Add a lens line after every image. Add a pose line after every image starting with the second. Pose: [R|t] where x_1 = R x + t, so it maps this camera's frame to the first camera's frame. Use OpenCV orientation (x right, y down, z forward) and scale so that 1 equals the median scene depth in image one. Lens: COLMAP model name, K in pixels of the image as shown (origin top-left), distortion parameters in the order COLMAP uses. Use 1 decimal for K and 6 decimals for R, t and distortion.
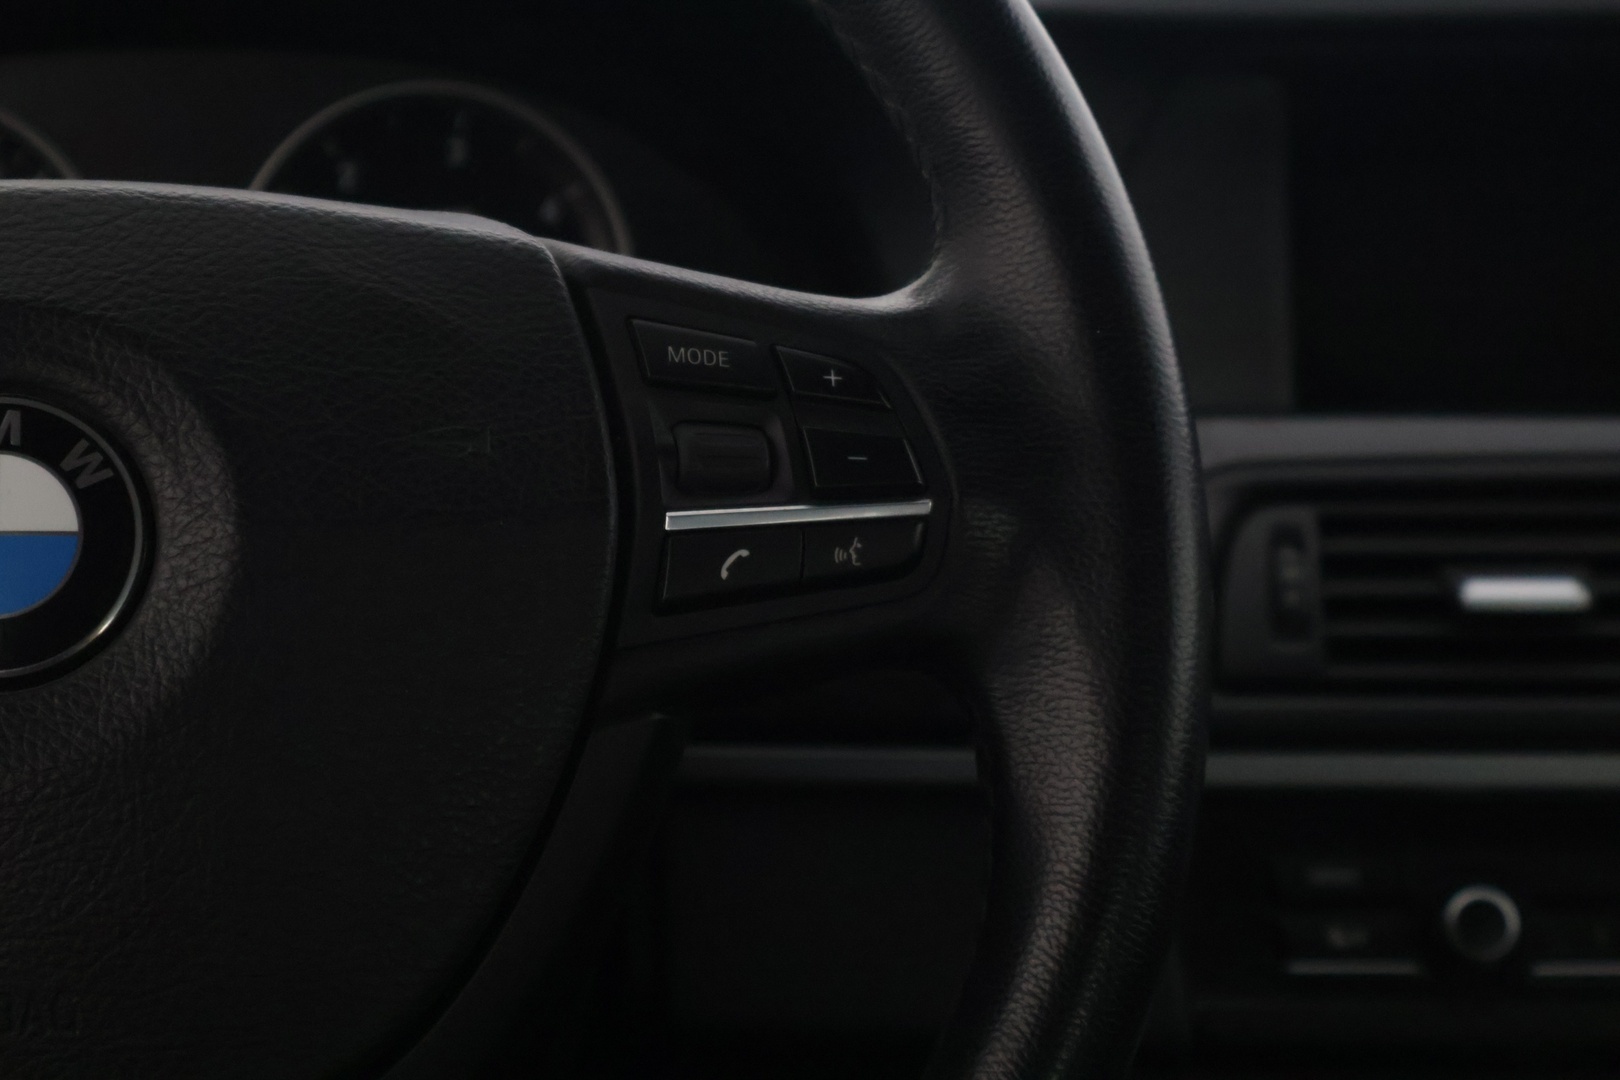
lens RADIAL K [[3329.5, 0, 810.0], [0, 3329.5, 540.0], [0, 0, 1]] dist [-0.014820, 0.158027]
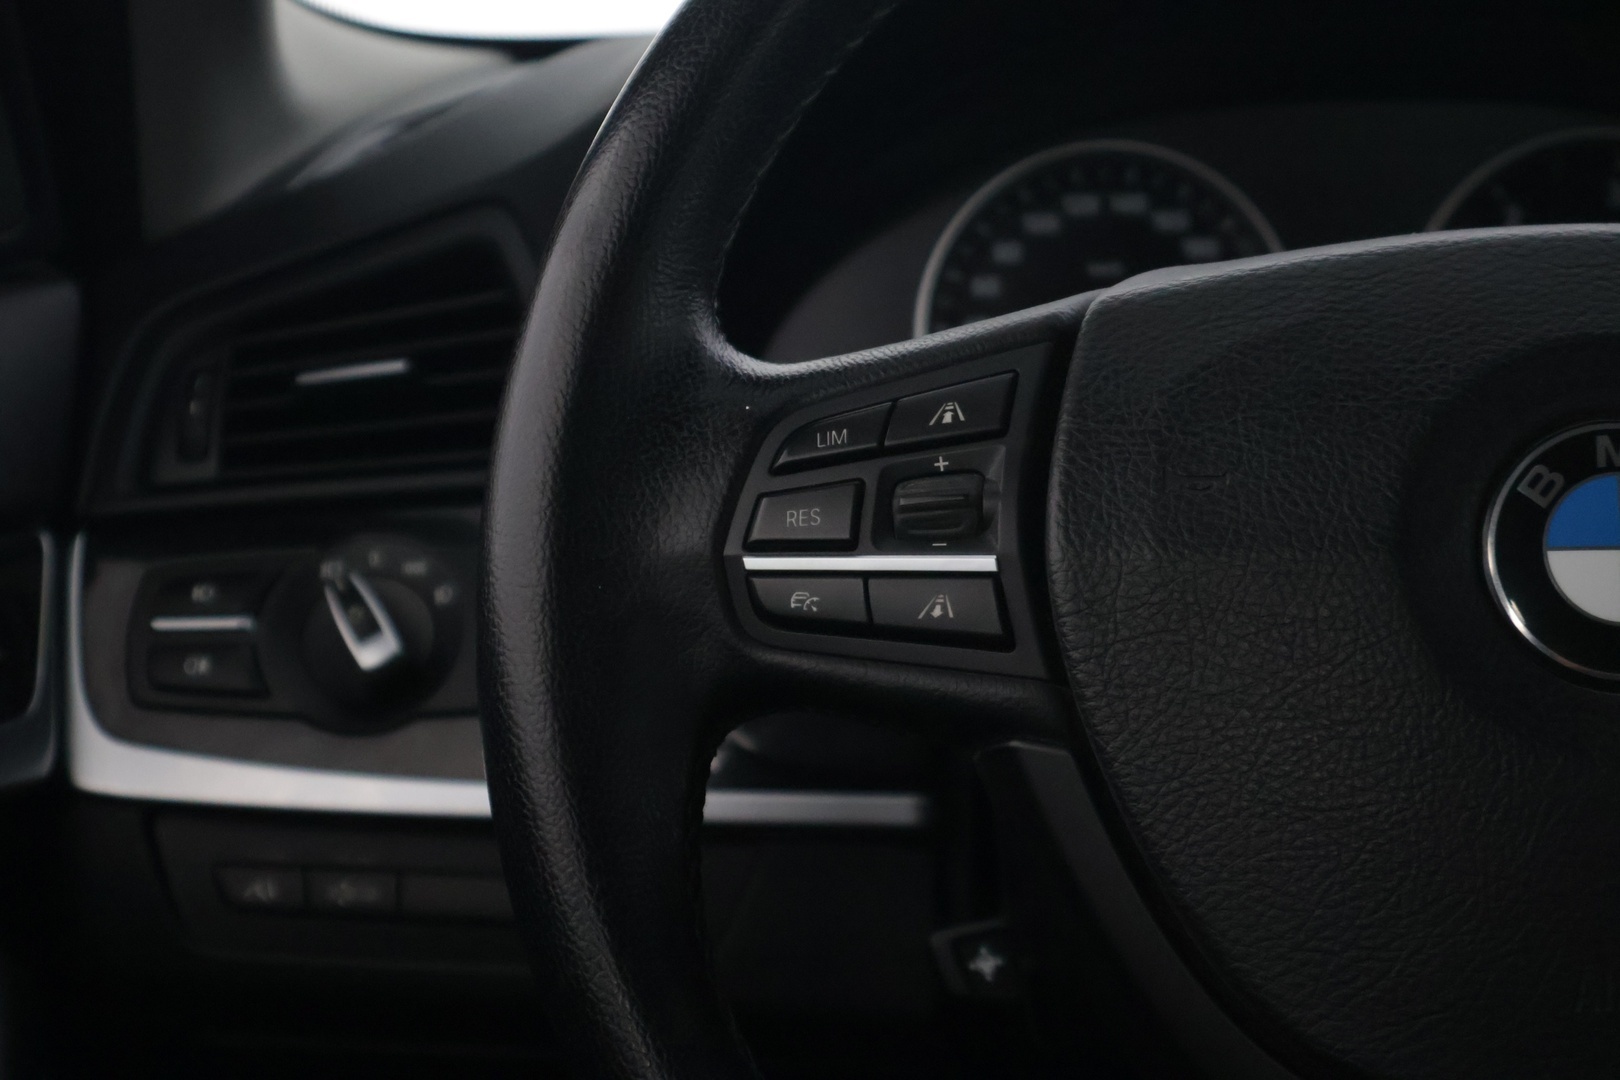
lens RADIAL K [[3329.5, 0, 810.0], [0, 3329.5, 540.0], [0, 0, 1]] dist [-0.014820, 0.158027]
pose [[0.987732, -0.001037, -0.156154, -0.319603], [-0.000902, 0.999923, -0.012348, 0.008520], [0.156155, 0.012337, 0.987655, -0.110944]]
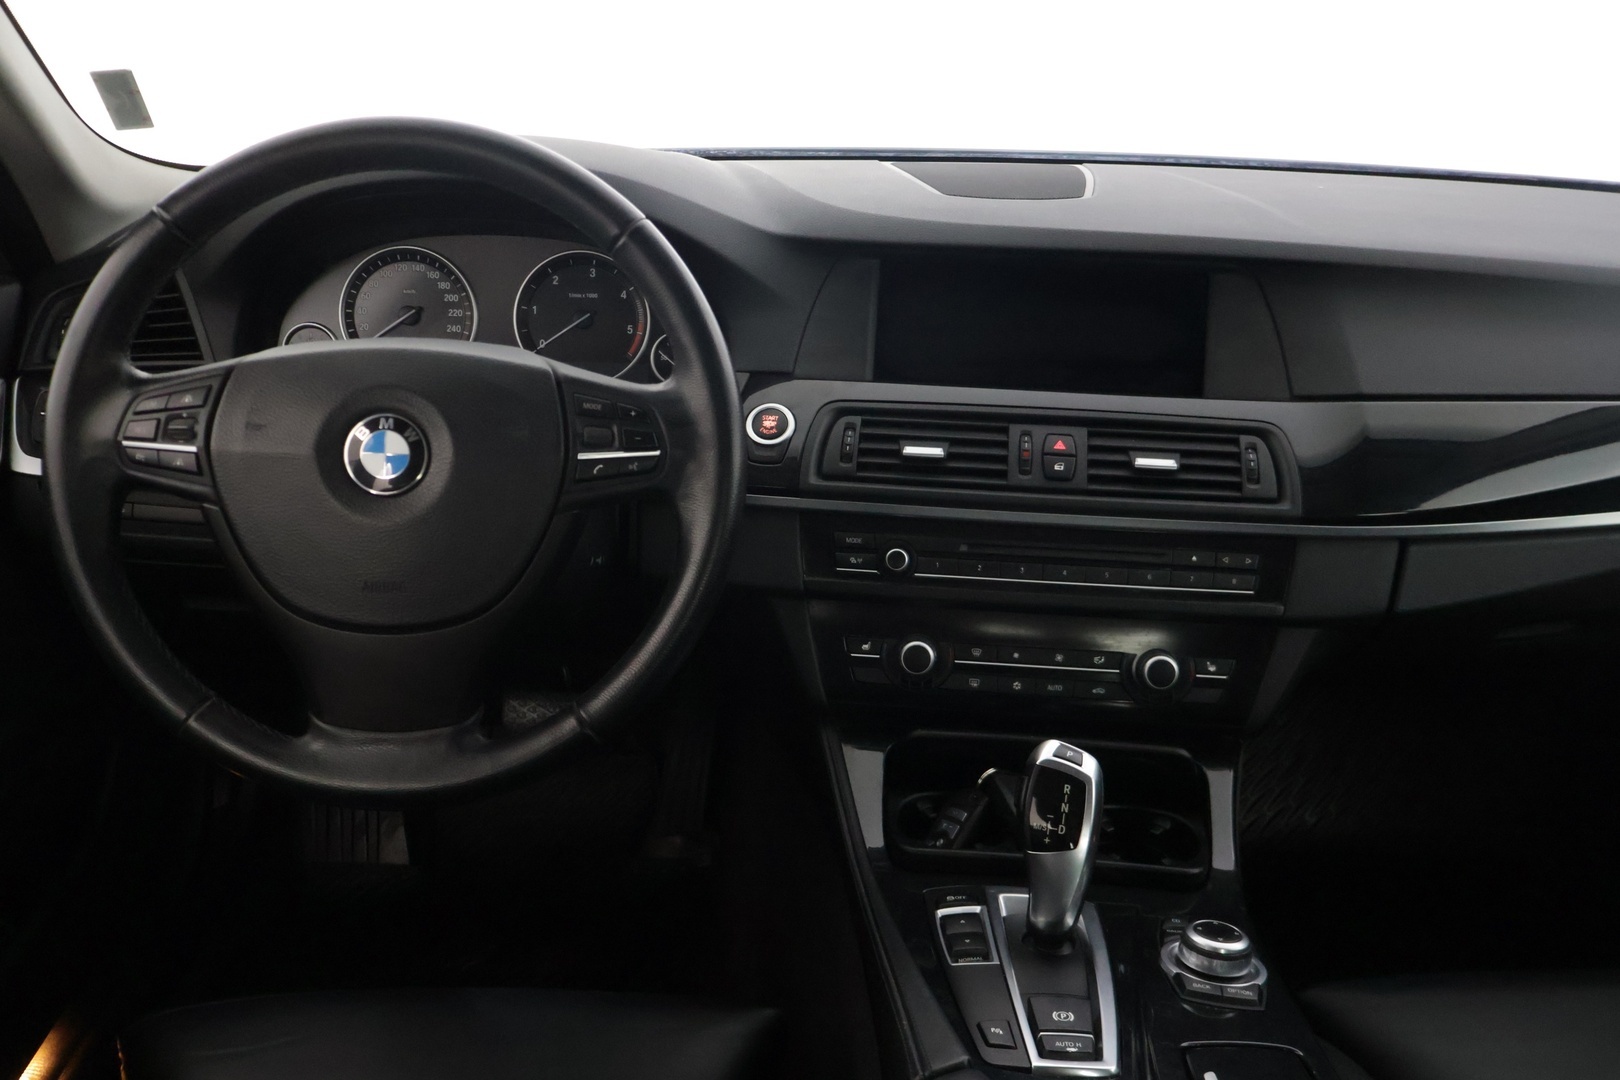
lens RADIAL K [[1467.8, 0, 810.0], [0, 1467.8, 540.0], [0, 0, 1]] dist [-0.005784, 0.006394]
pose [[0.996603, 0.057396, -0.059053, 0.288454], [-0.046542, 0.984158, 0.171078, -0.189858], [0.067937, -0.167748, 0.983486, -0.496686]]
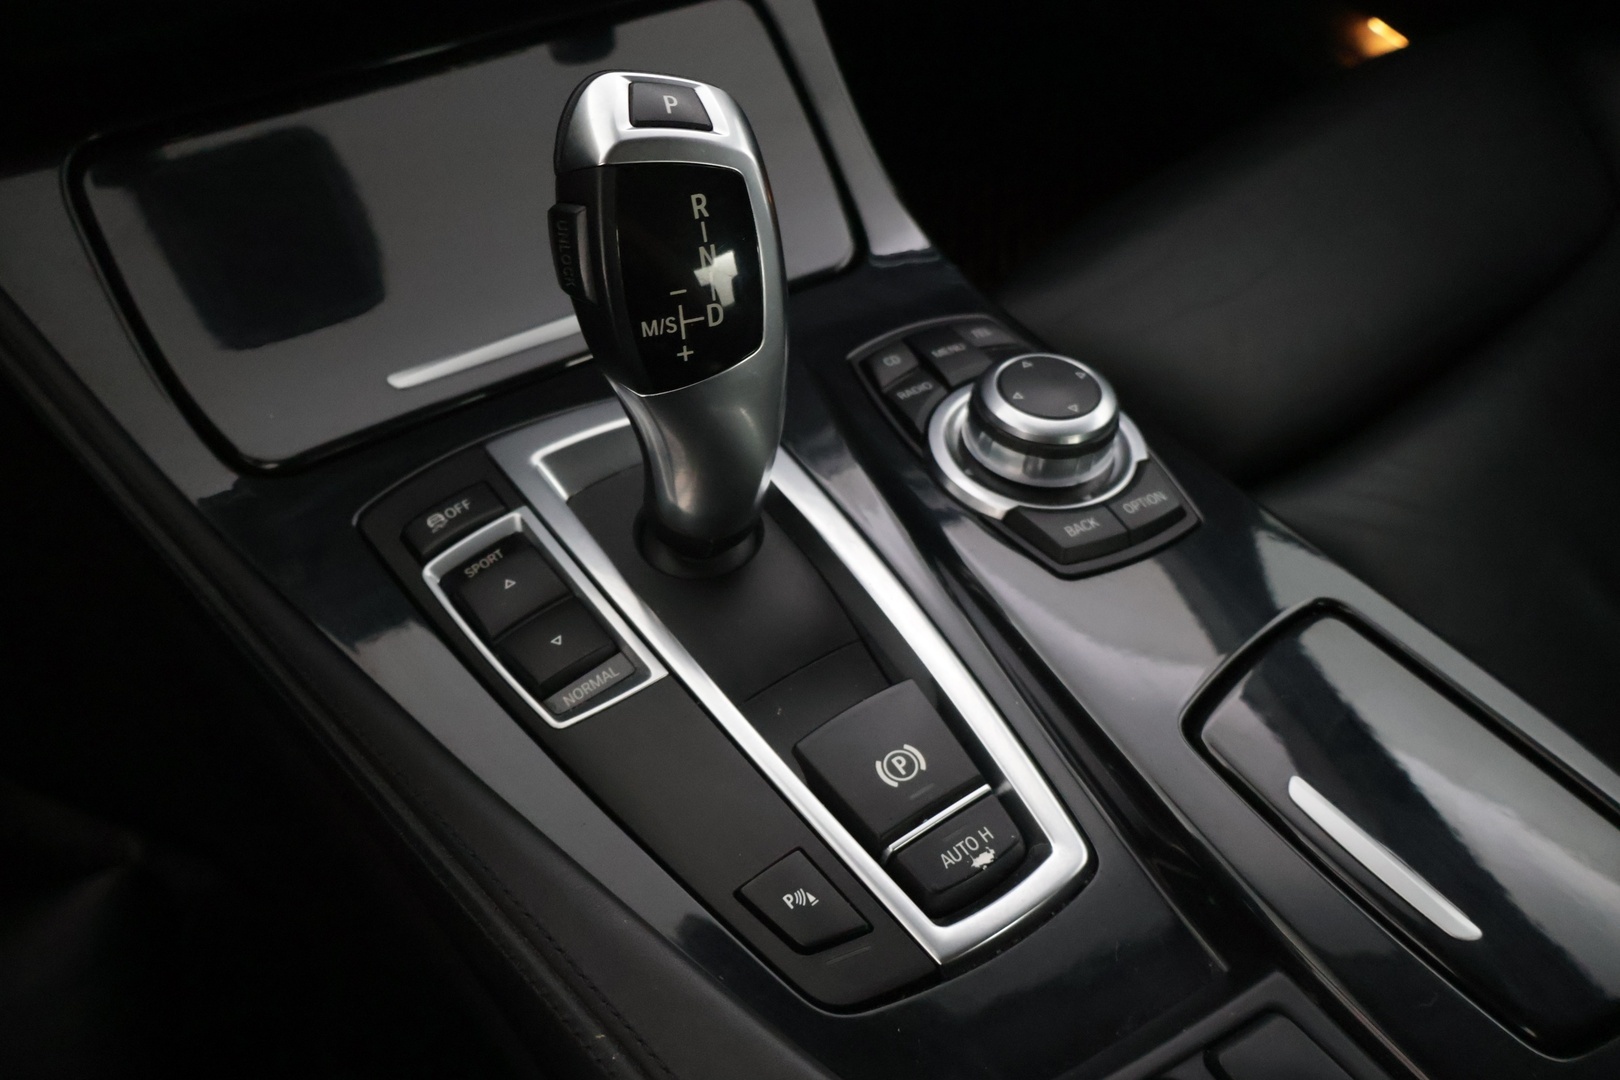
lens RADIAL K [[1376.5, 0, 810.0], [0, 1376.5, 540.0], [0, 0, 1]] dist [-0.010160, -0.008732]
pose [[0.835653, -0.384041, 0.392679, 0.261008], [0.007327, 0.722657, 0.691168, 0.069138], [-0.549209, -0.574699, 0.606704, 0.666815]]
